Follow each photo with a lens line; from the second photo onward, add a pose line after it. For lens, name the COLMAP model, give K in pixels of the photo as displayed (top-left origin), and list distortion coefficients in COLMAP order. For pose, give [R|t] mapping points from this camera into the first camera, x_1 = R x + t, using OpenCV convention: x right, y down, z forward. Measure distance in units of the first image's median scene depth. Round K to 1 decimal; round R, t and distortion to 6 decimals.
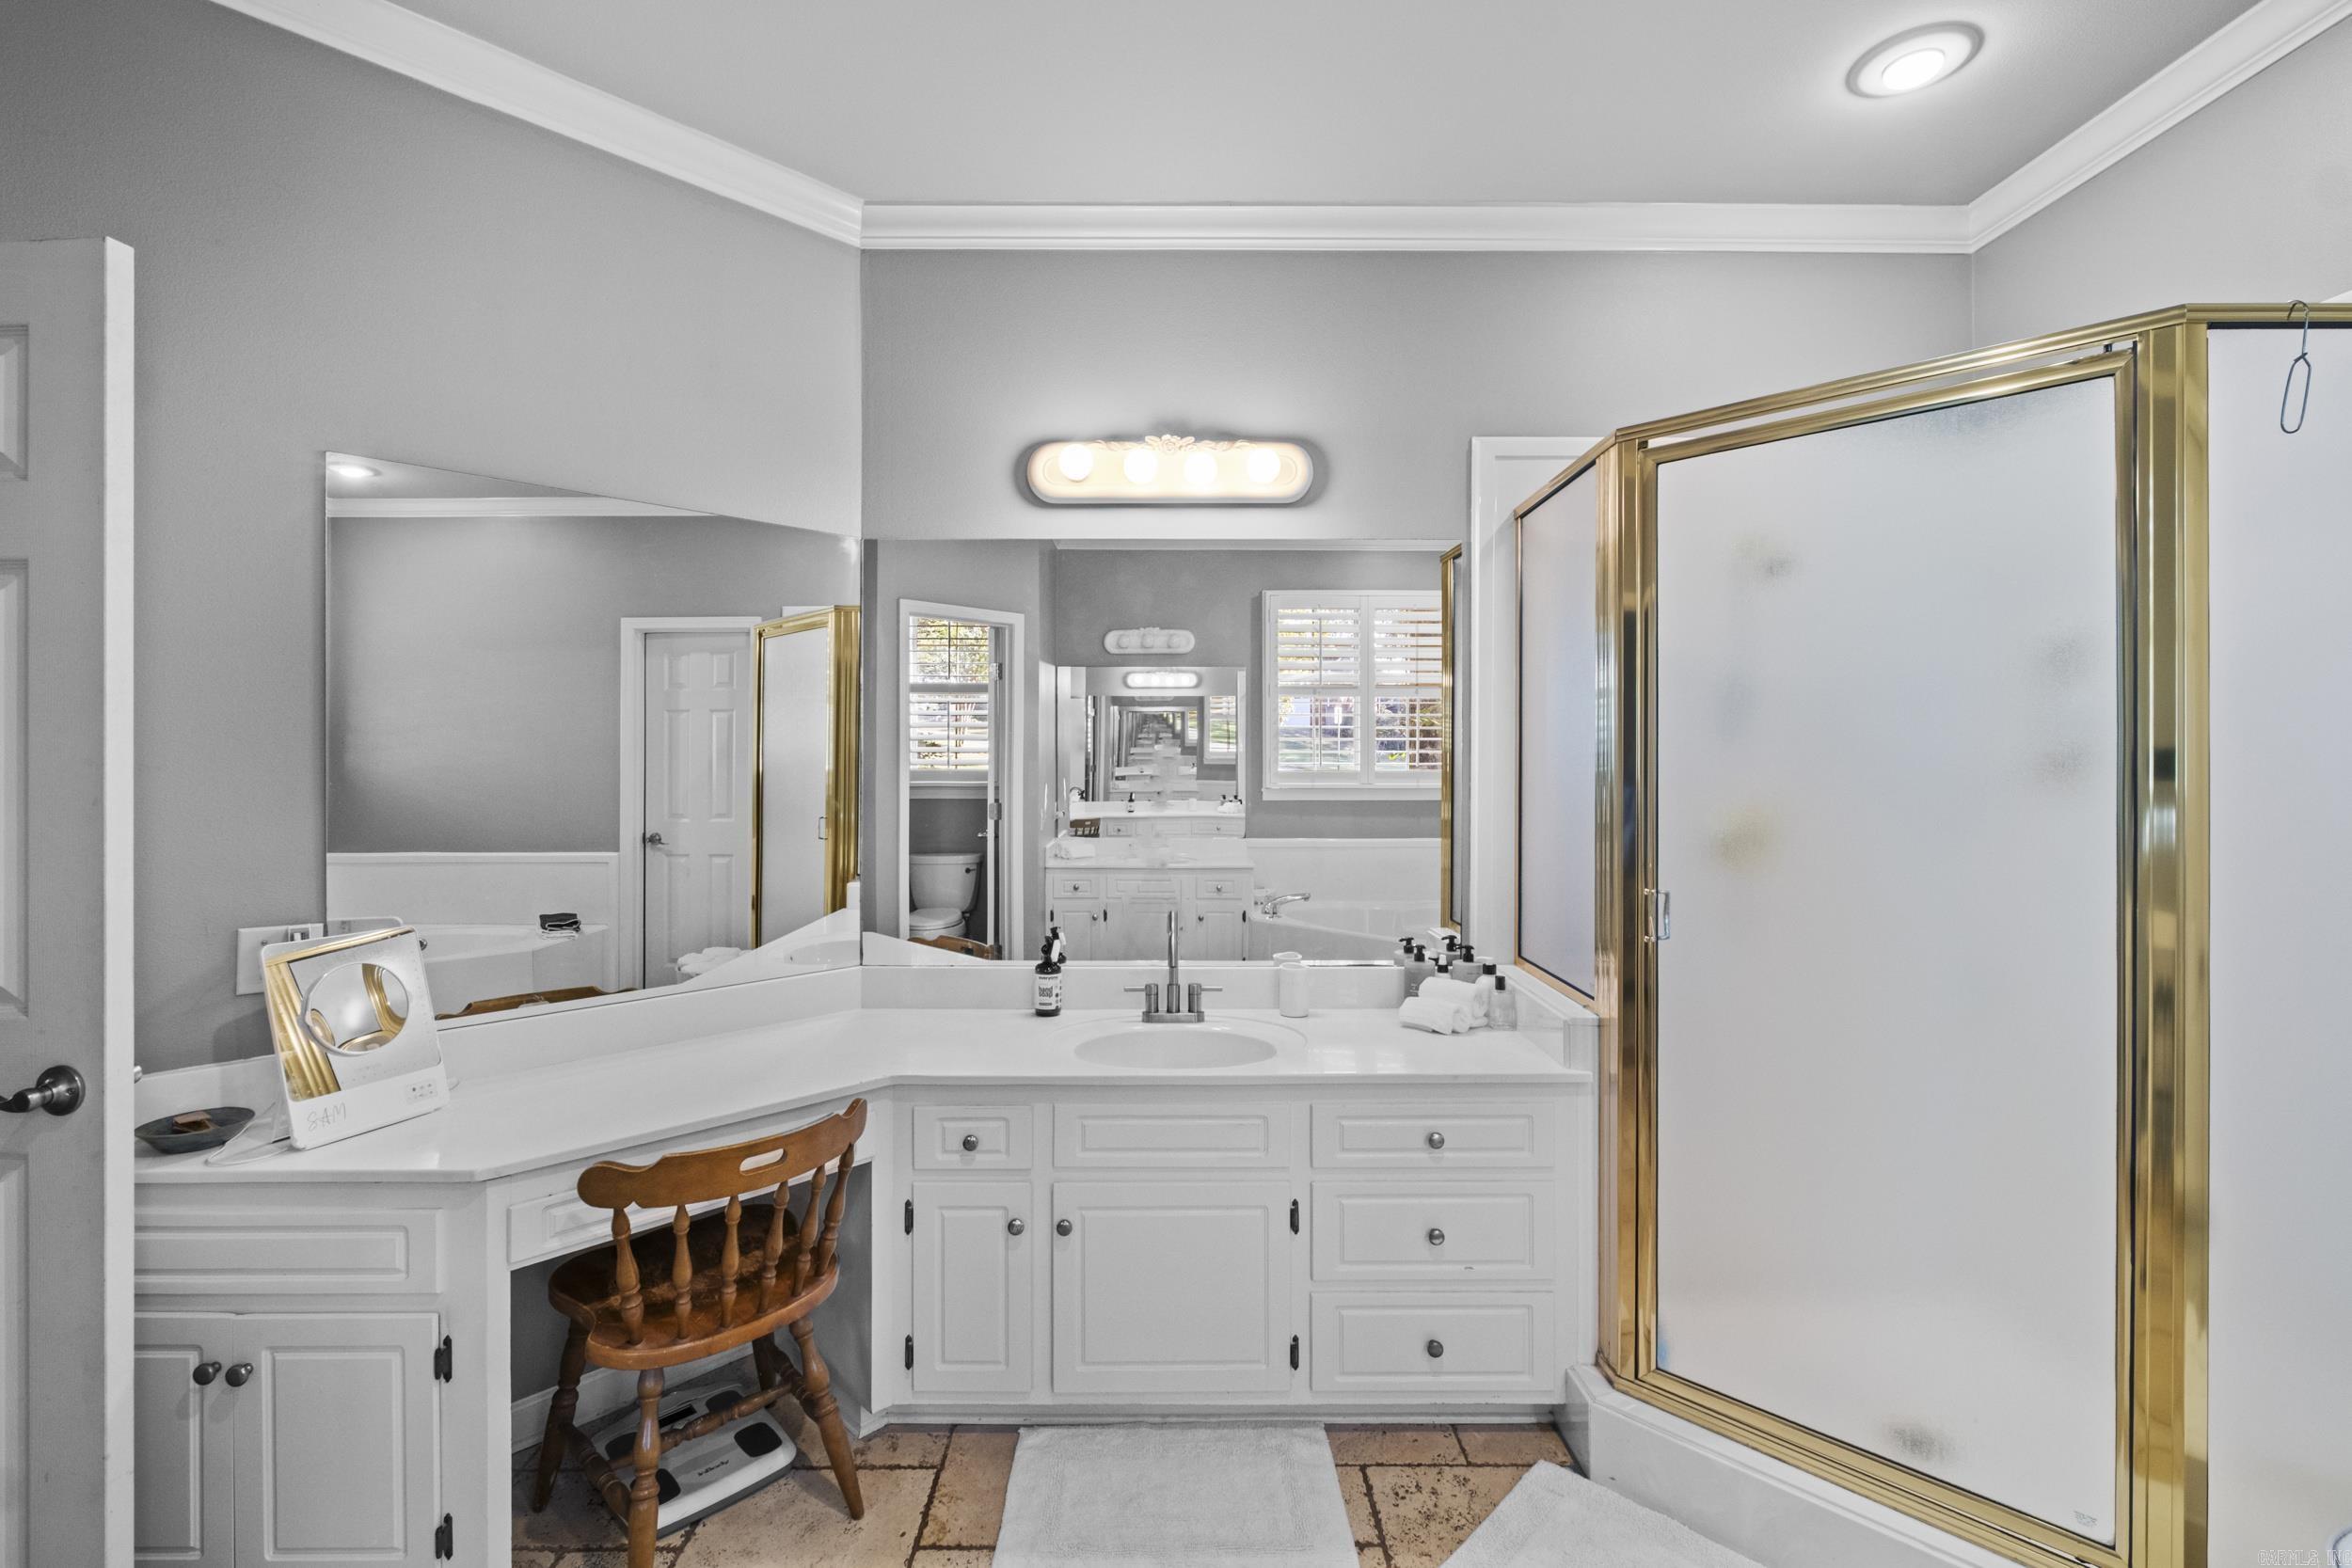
lens RADIAL K [[1022.1, 0, 1185.8], [0, 1022.1, 778.2], [0, 0, 1]] dist [-0.007669, 0.000459]
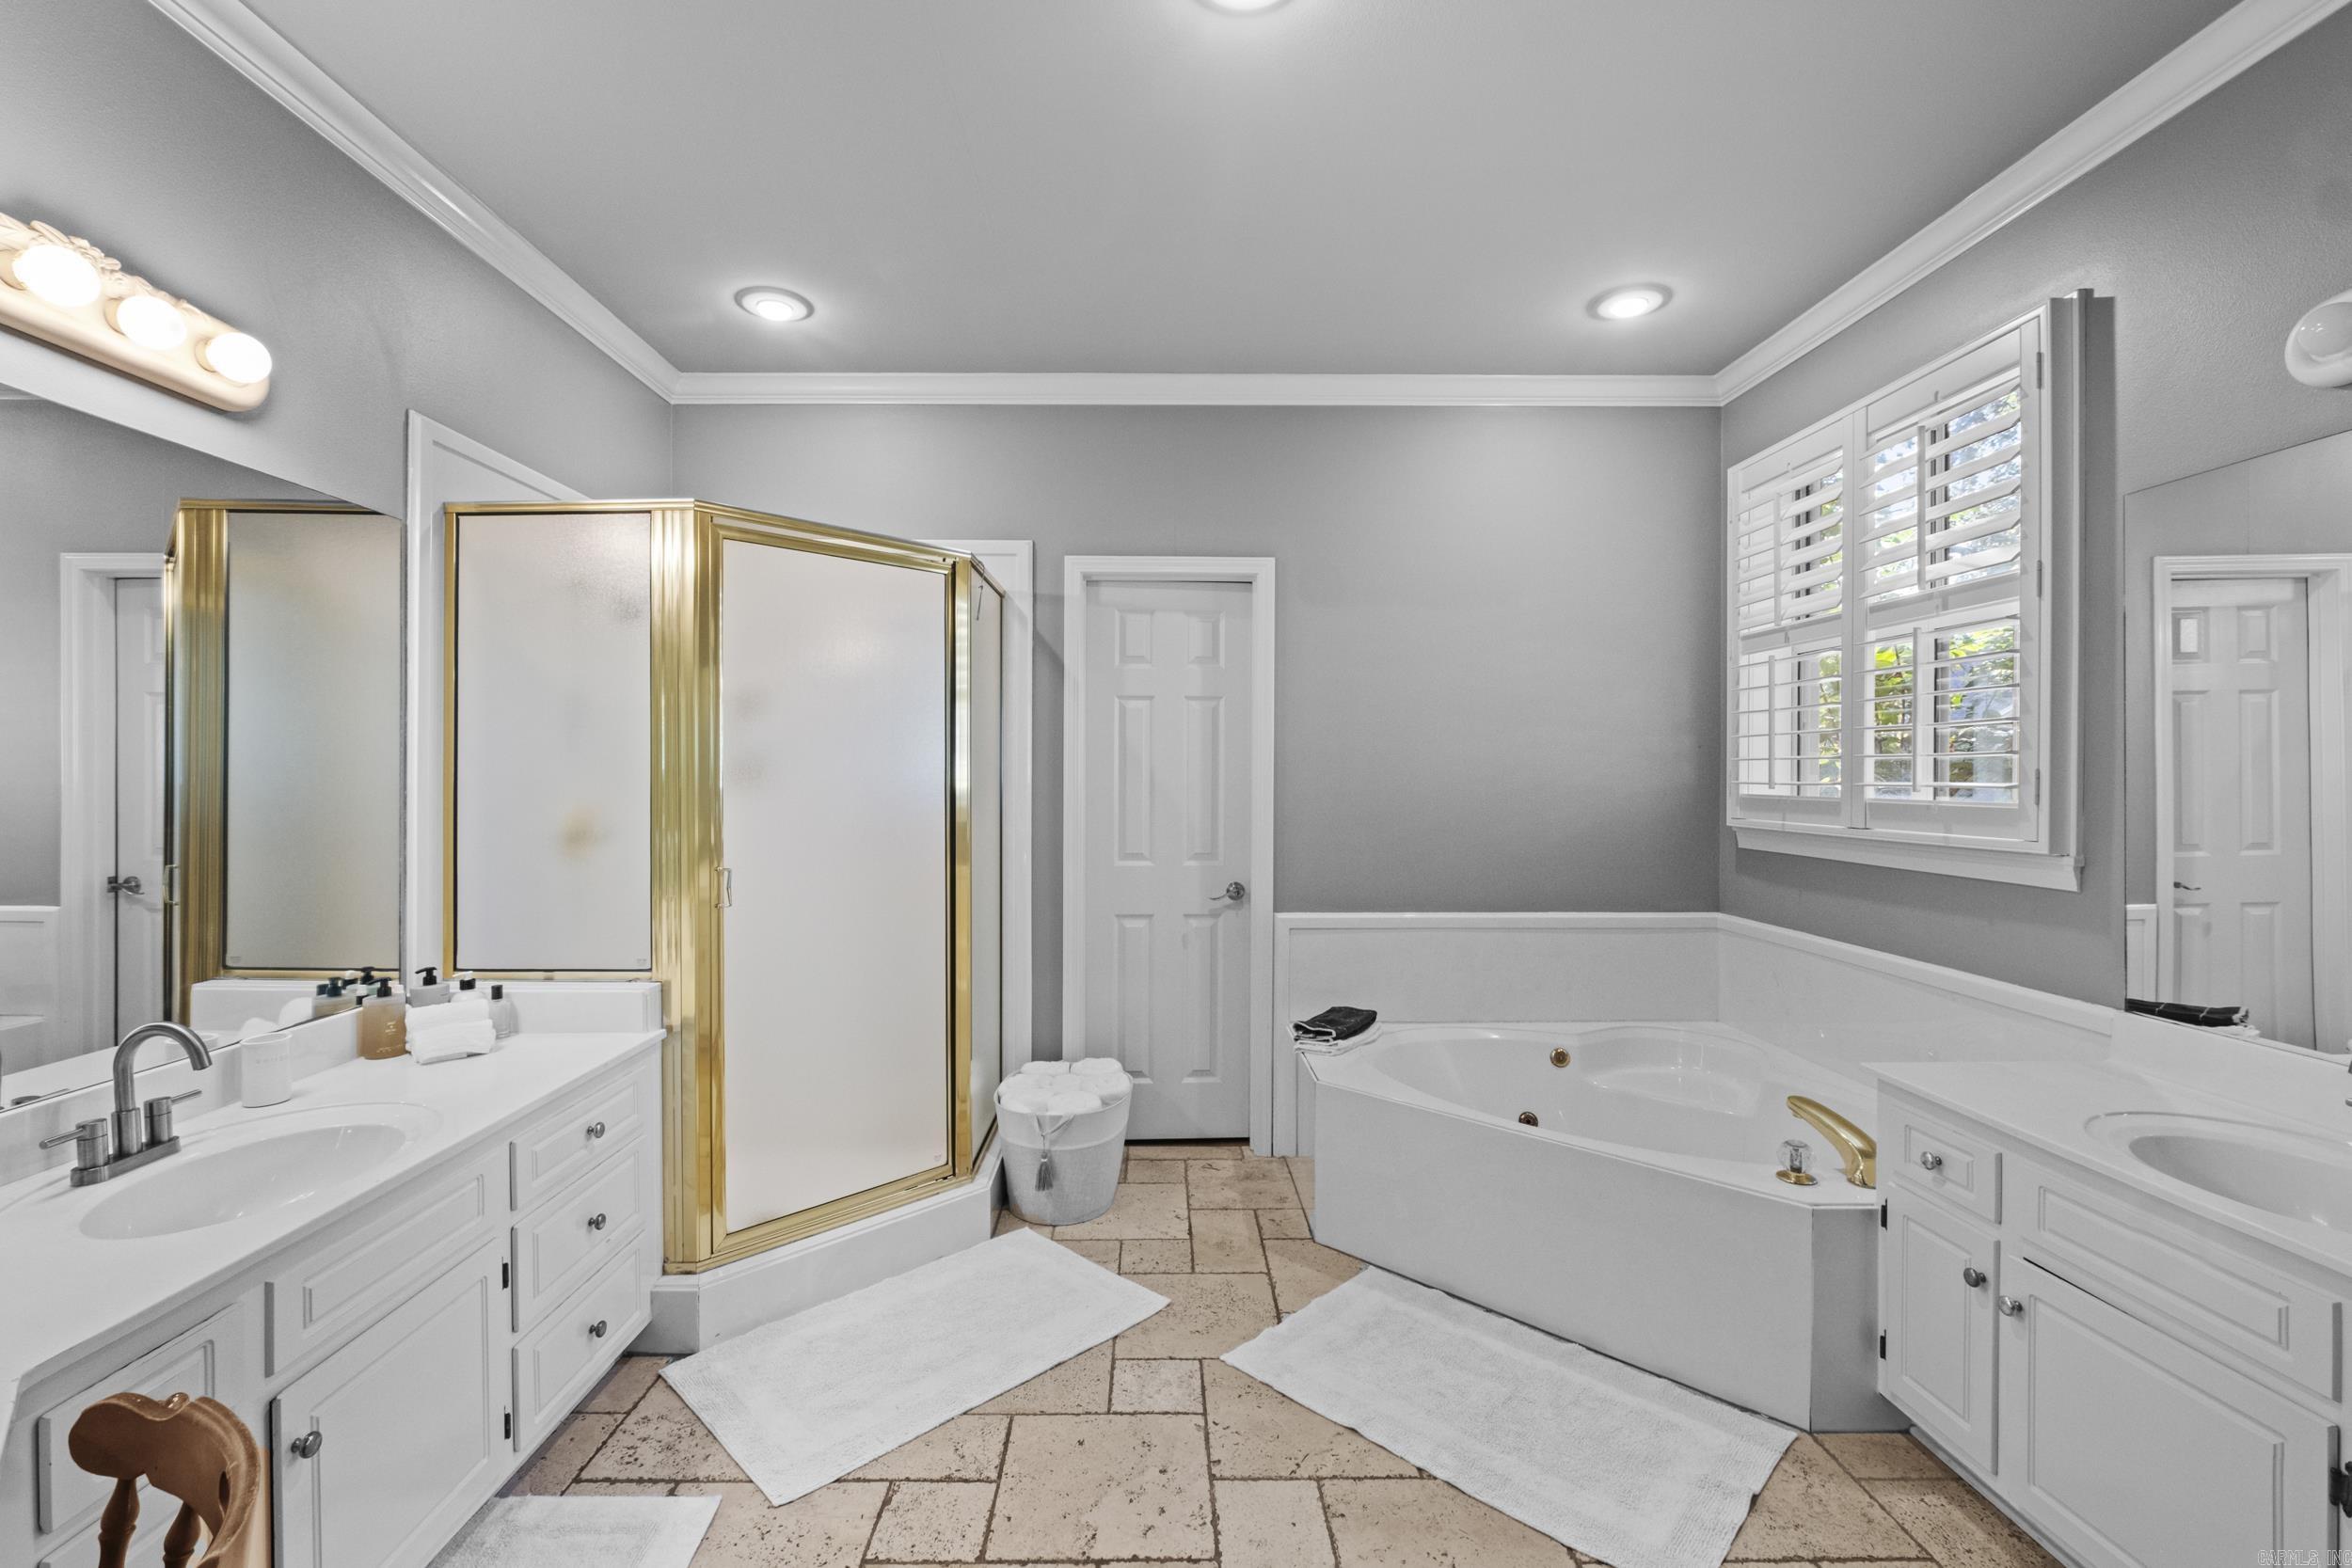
lens RADIAL K [[1022.1, 0, 1178.4], [0, 1022.1, 773.9], [0, 0, 1]] dist [-0.007669, 0.000459]
pose [[-0.030011, -0.002311, 0.999547, -0.800569], [0.007060, 0.999972, 0.002524, -0.007963], [-0.999525, 0.007132, -0.029994, 0.426120]]
